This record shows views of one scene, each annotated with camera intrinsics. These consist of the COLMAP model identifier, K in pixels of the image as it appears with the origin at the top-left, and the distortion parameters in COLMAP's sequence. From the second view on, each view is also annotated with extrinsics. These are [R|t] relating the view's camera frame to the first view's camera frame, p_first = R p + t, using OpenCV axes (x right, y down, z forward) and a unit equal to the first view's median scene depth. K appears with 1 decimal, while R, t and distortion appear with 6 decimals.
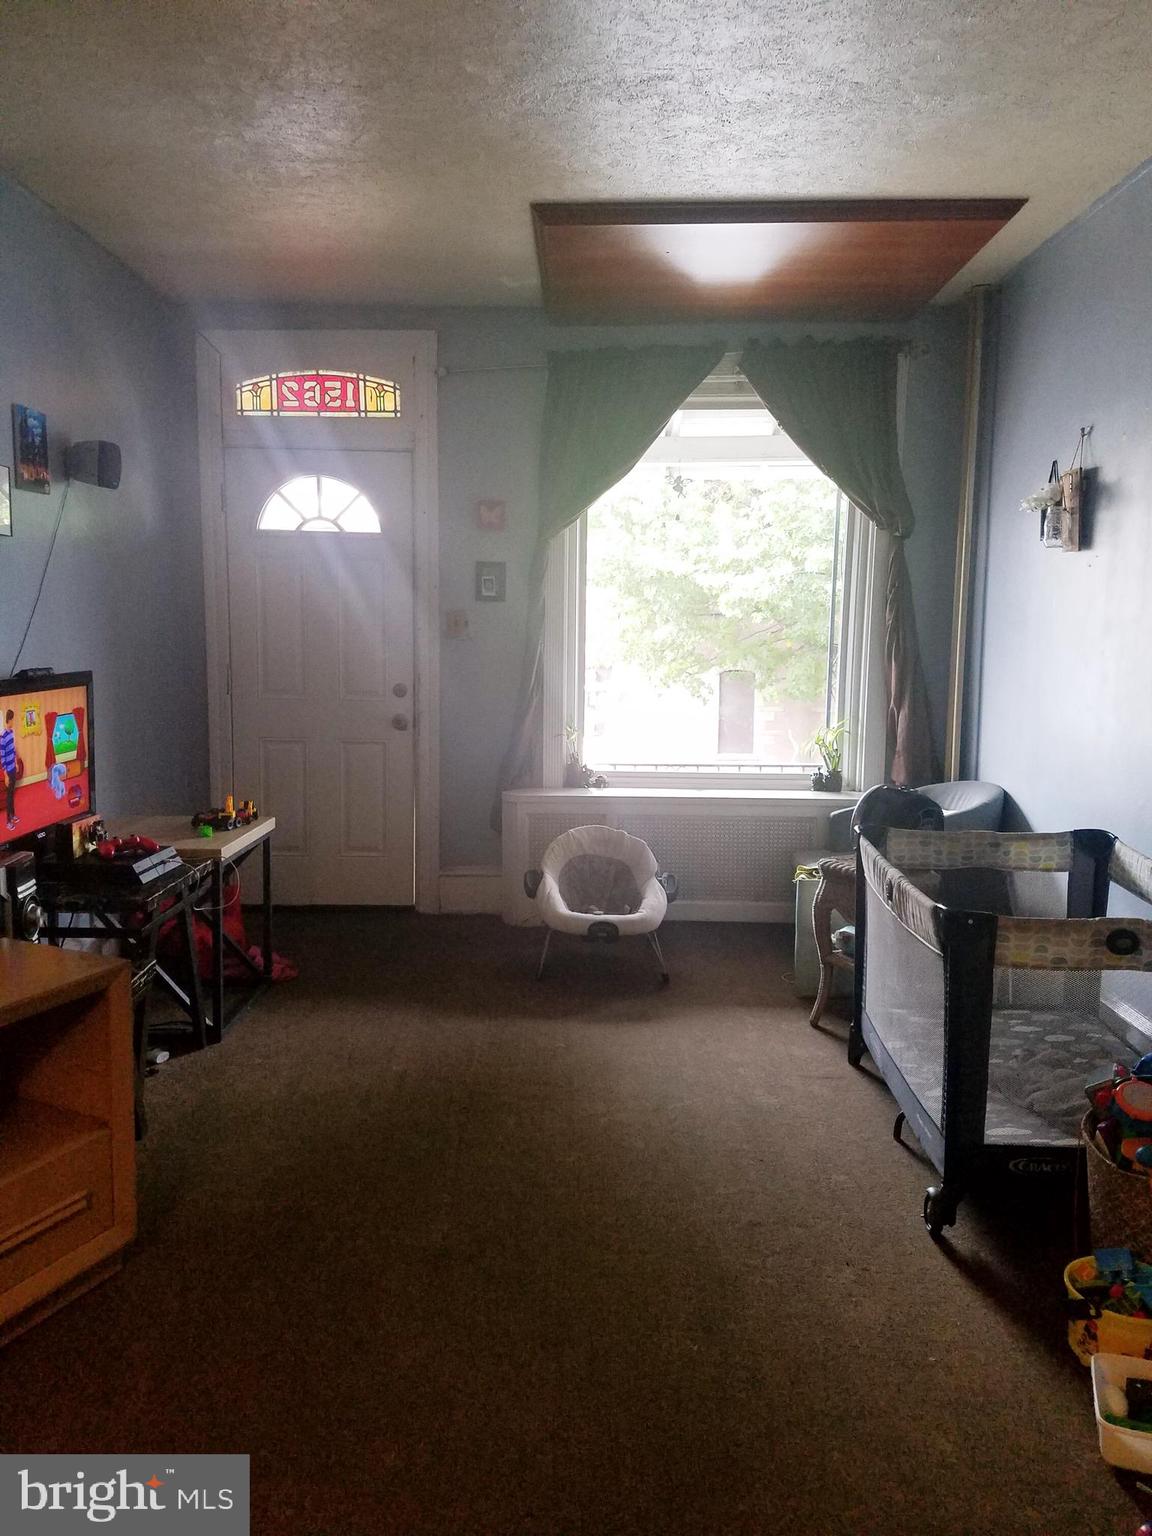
lens RADIAL K [[1151.8, 0, 576.0], [0, 1151.8, 768.0], [0, 0, 1]] dist [0.217936, -0.413343]
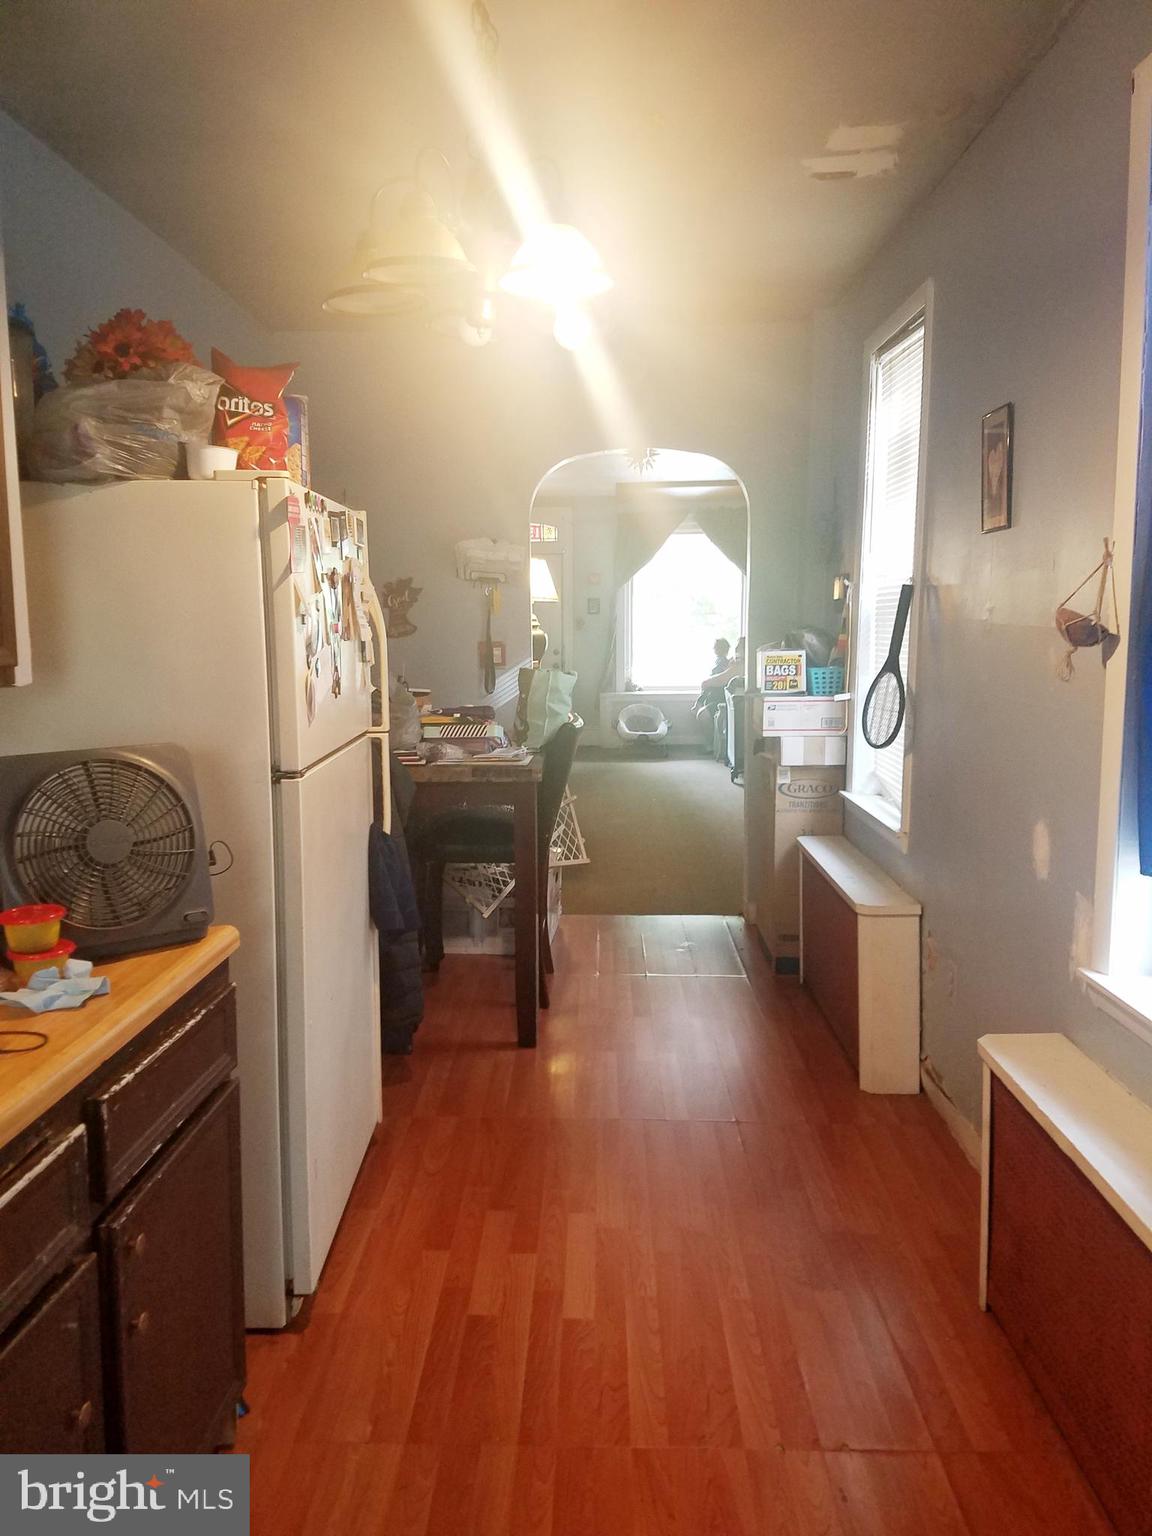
lens RADIAL K [[1161.3, 0, 579.3], [0, 1161.3, 776.5], [0, 0, 1]] dist [0.226683, -0.449103]
pose [[0.999707, -0.014451, -0.019395, -0.064463], [0.014582, 0.999872, 0.006626, 0.185776], [0.019296, -0.006907, 0.999790, -1.502470]]
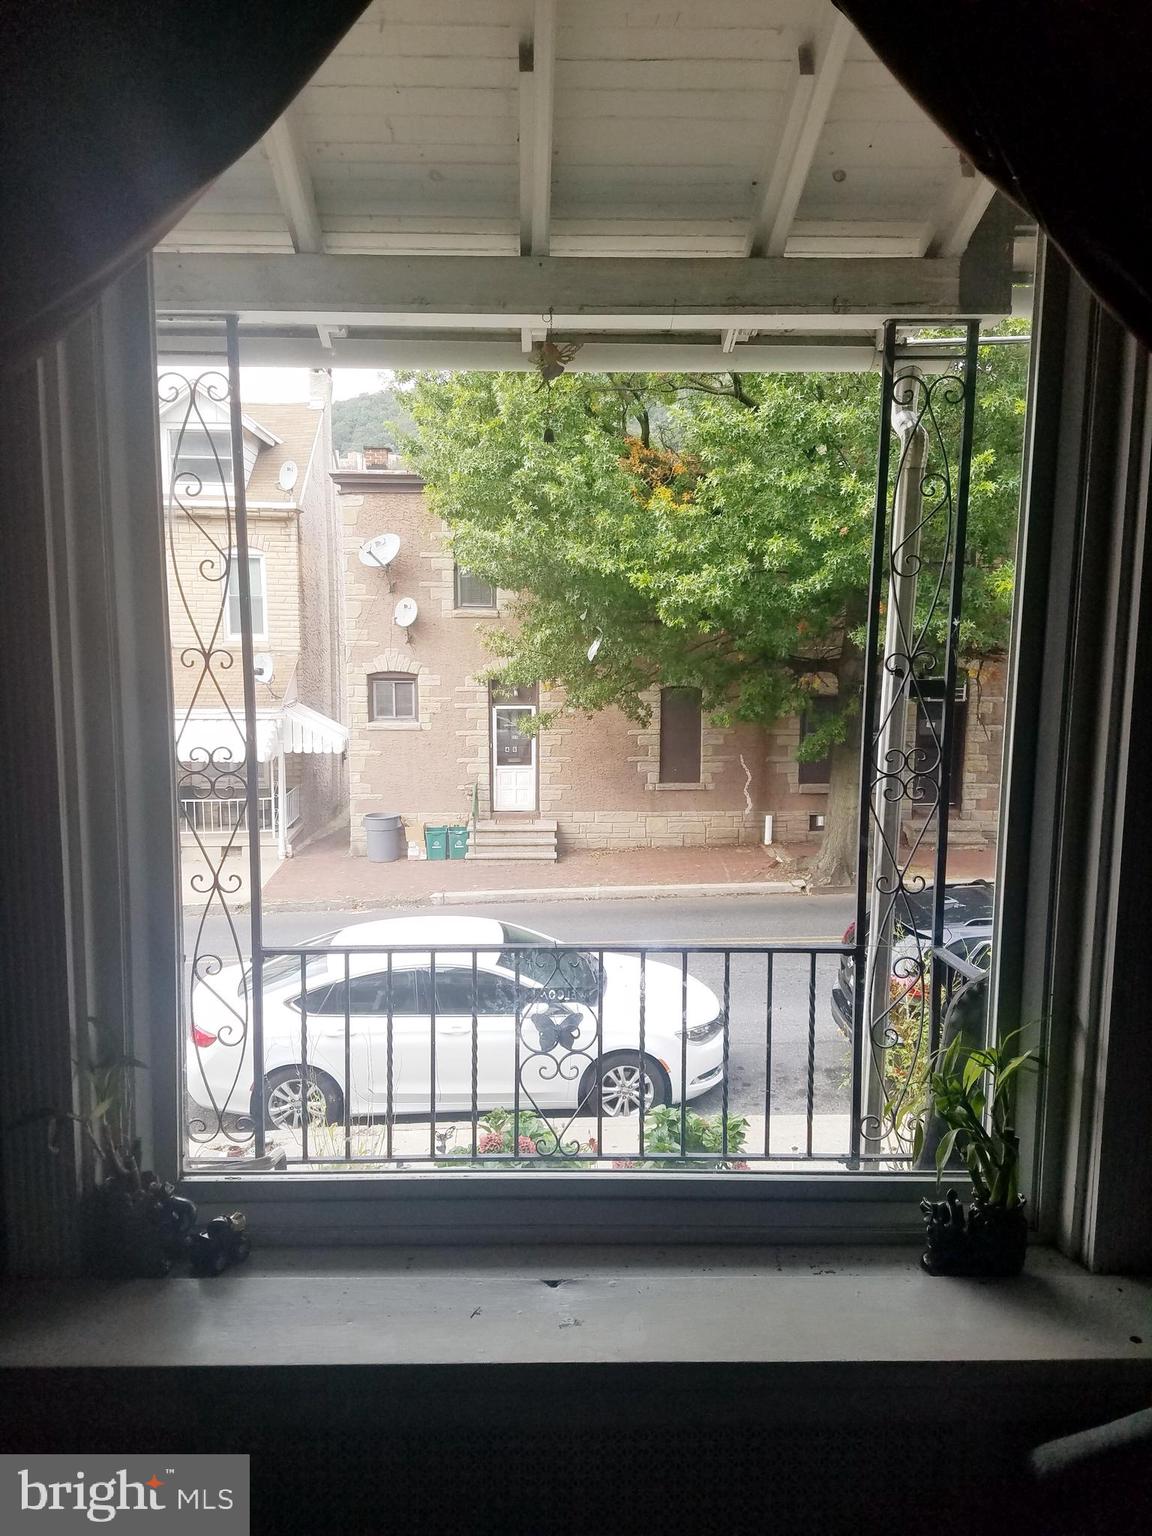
lens RADIAL K [[1161.3, 0, 579.3], [0, 1161.3, 776.5], [0, 0, 1]] dist [0.226683, -0.449103]
pose [[0.998643, -0.010616, 0.050984, 0.086955], [0.010519, 0.999942, 0.002154, -0.093629], [-0.051004, -0.001615, 0.998697, 0.640613]]
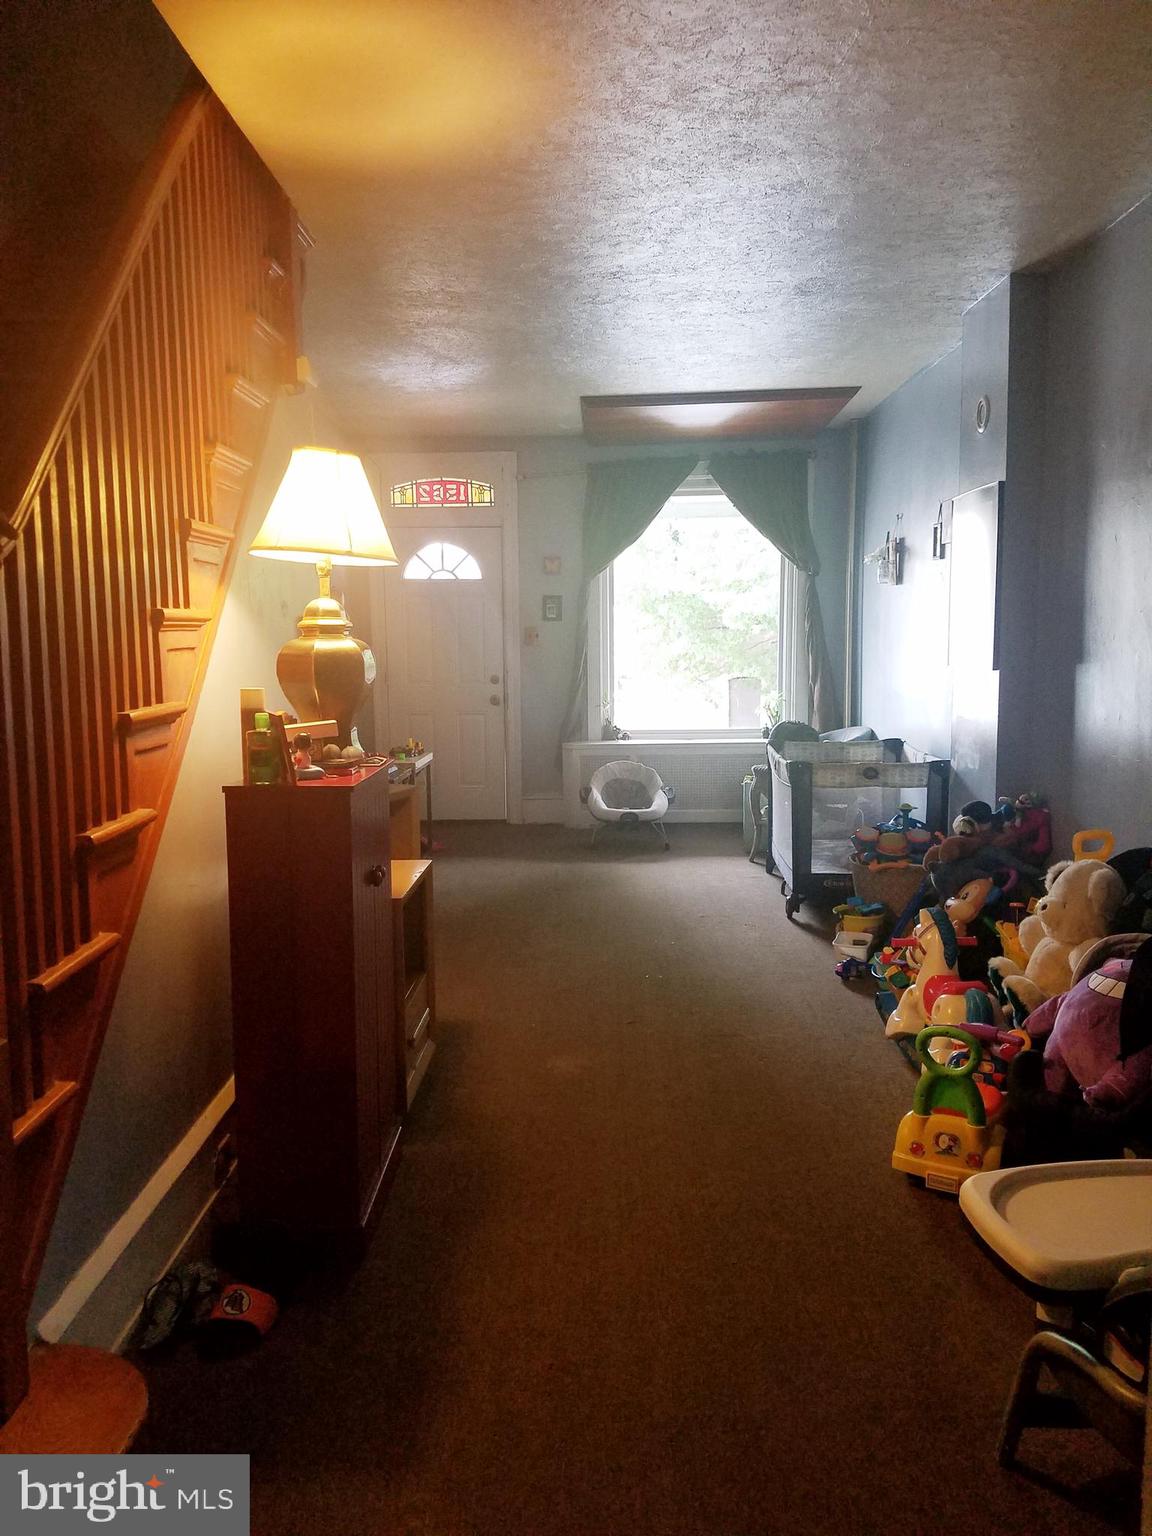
lens RADIAL K [[1161.3, 0, 579.3], [0, 1161.3, 776.5], [0, 0, 1]] dist [0.226683, -0.449103]
pose [[0.999676, -0.019572, -0.016259, -0.017190], [0.019436, 0.999775, -0.008491, 0.082728], [0.016421, 0.008172, 0.999832, -0.590764]]
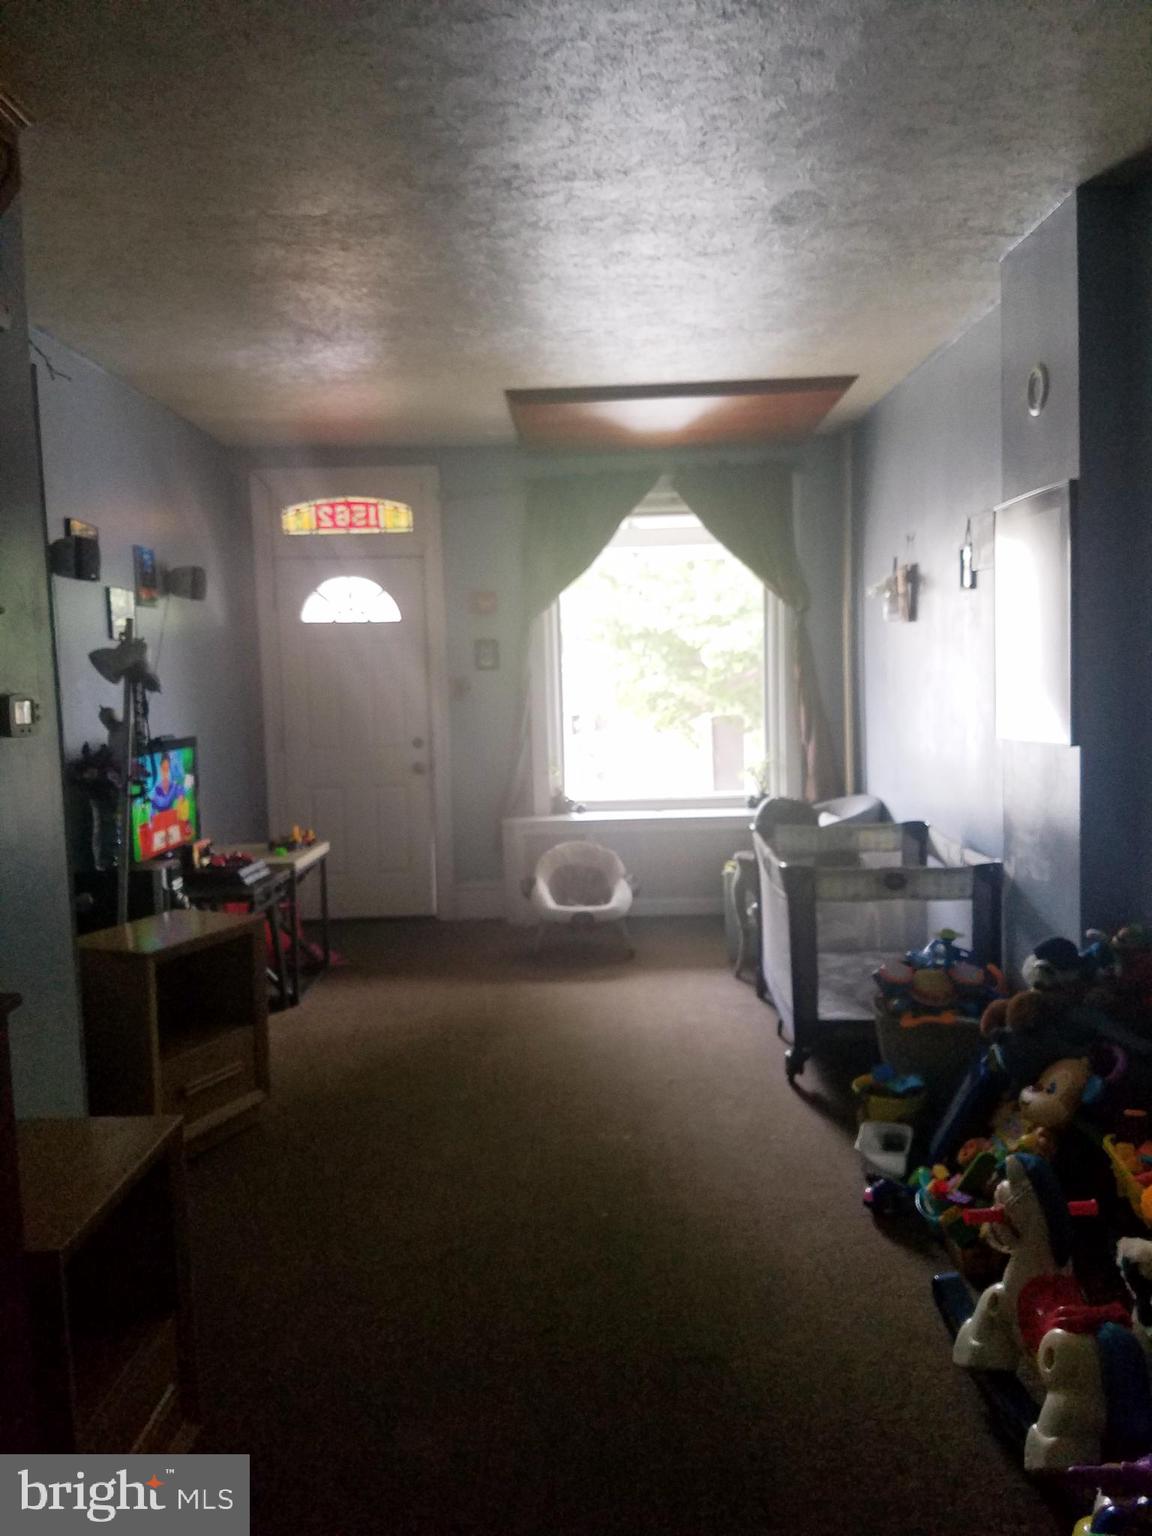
lens RADIAL K [[1173.3, 0, 603.9], [0, 1173.3, 768.5], [0, 0, 1]] dist [0.202279, -0.380273]
pose [[0.999074, -0.039335, 0.017413, 0.028023], [0.040063, 0.998242, -0.043668, 0.026346], [-0.015665, 0.044326, 0.998894, -0.298226]]
